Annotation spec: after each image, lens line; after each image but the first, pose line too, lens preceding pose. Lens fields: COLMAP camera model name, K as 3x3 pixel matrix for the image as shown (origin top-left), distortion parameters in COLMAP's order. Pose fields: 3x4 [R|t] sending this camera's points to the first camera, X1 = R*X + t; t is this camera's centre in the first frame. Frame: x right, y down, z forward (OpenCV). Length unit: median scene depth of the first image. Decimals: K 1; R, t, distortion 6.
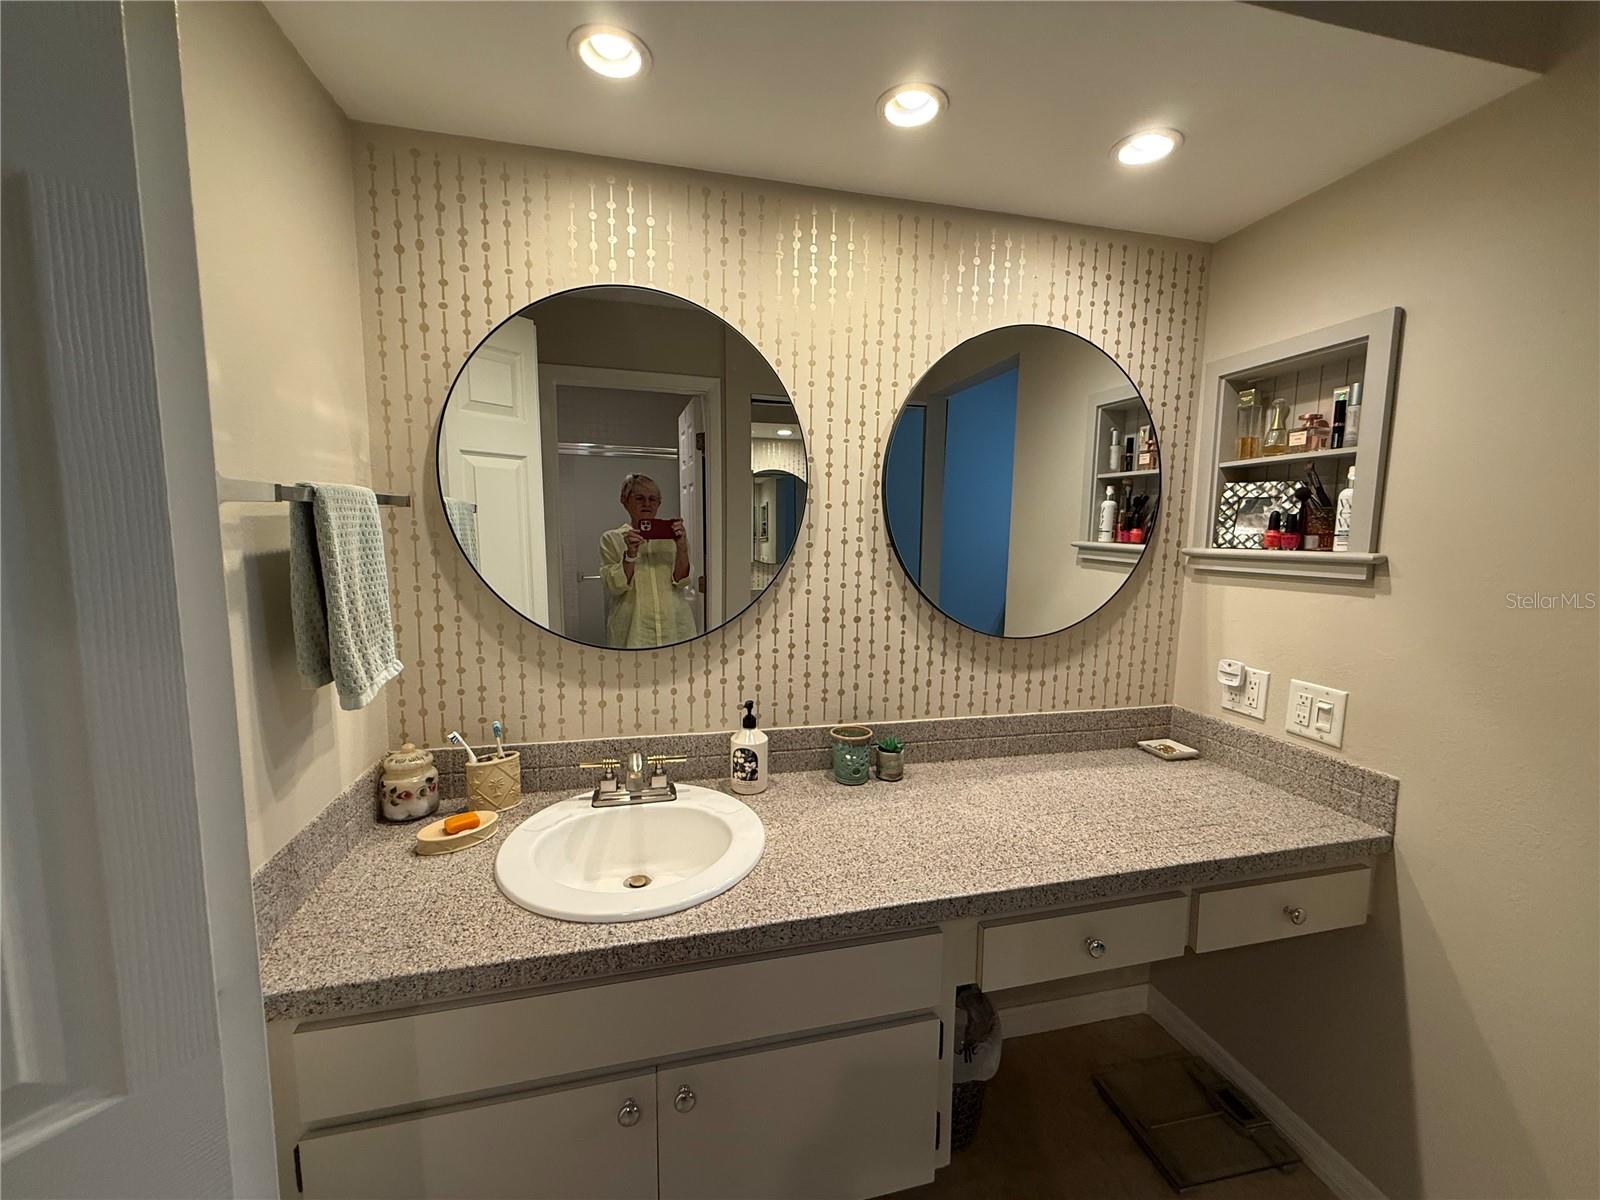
lens RADIAL K [[637.2, 0, 801.1], [0, 637.2, 598.2], [0, 0, 1]] dist [-0.000446, 0.000020]
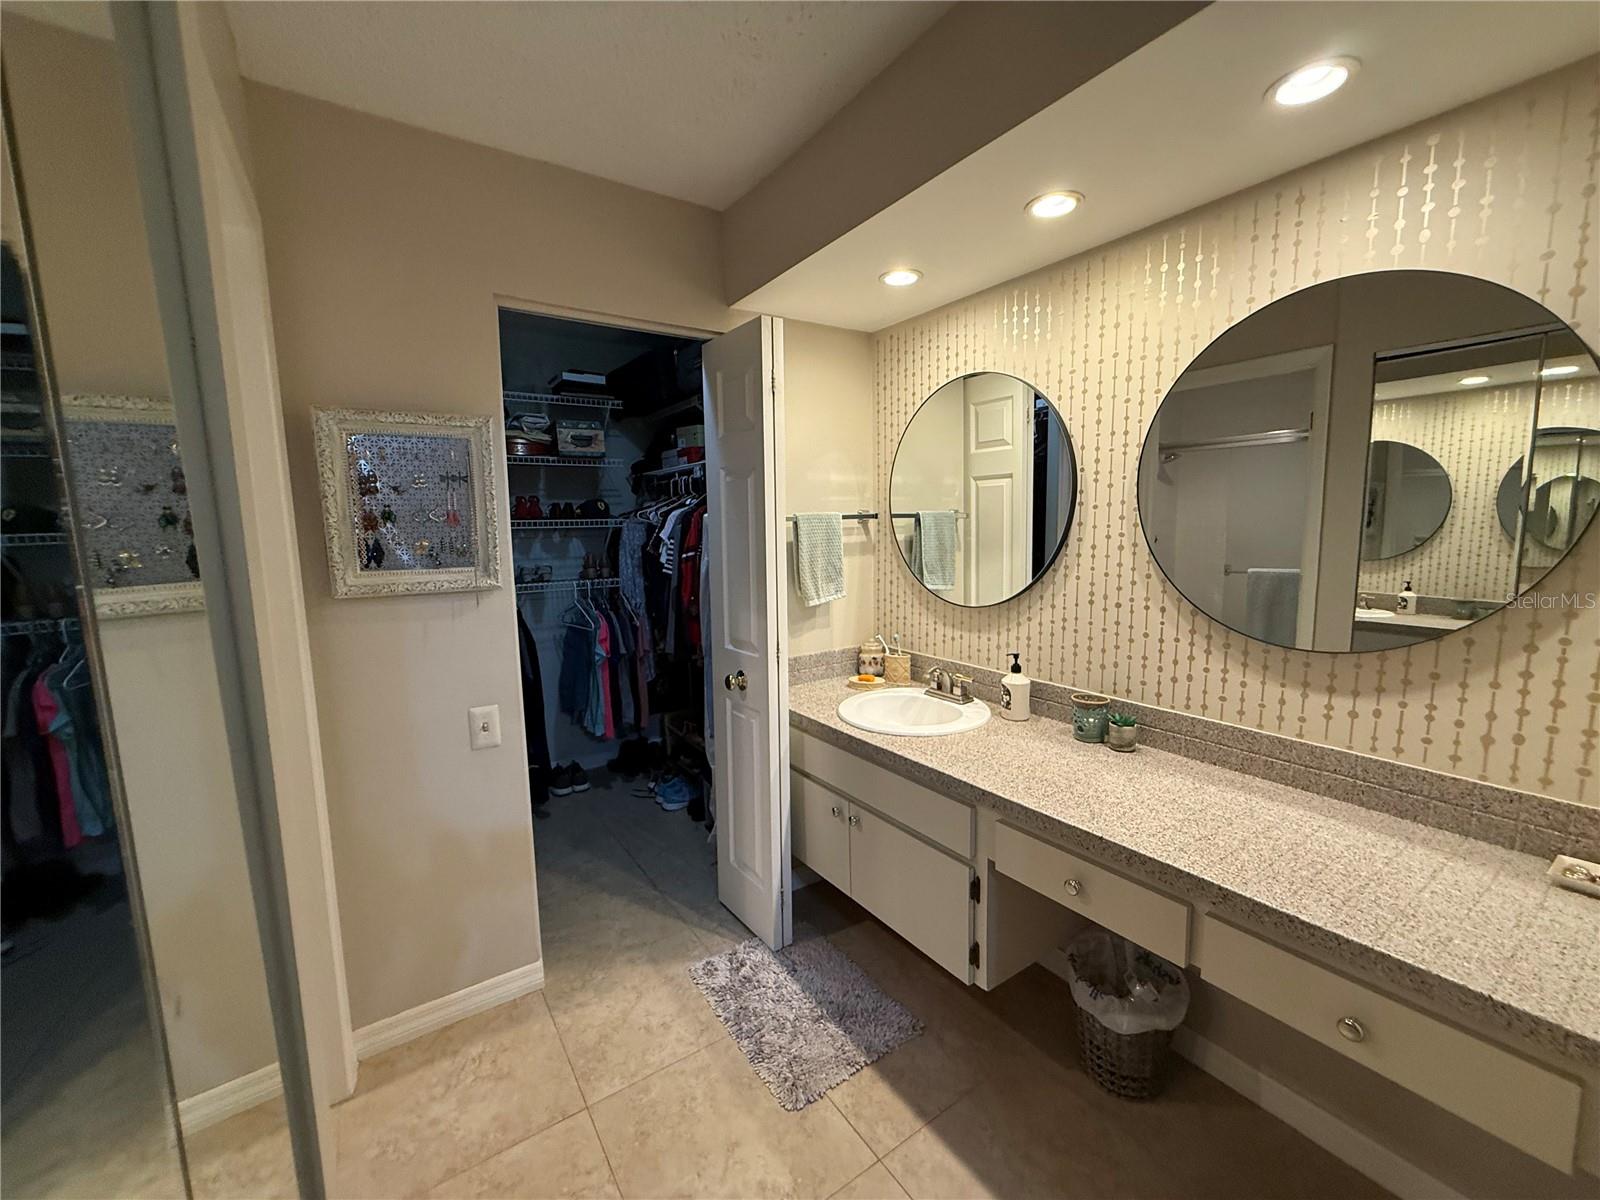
lens RADIAL K [[637.2, 0, 801.1], [0, 637.2, 598.2], [0, 0, 1]] dist [-0.000446, 0.000020]
pose [[0.352530, 0.092517, -0.931216, 0.963143], [-0.079690, 0.994454, 0.068631, -0.012482], [0.932401, 0.050014, 0.357947, 0.067187]]
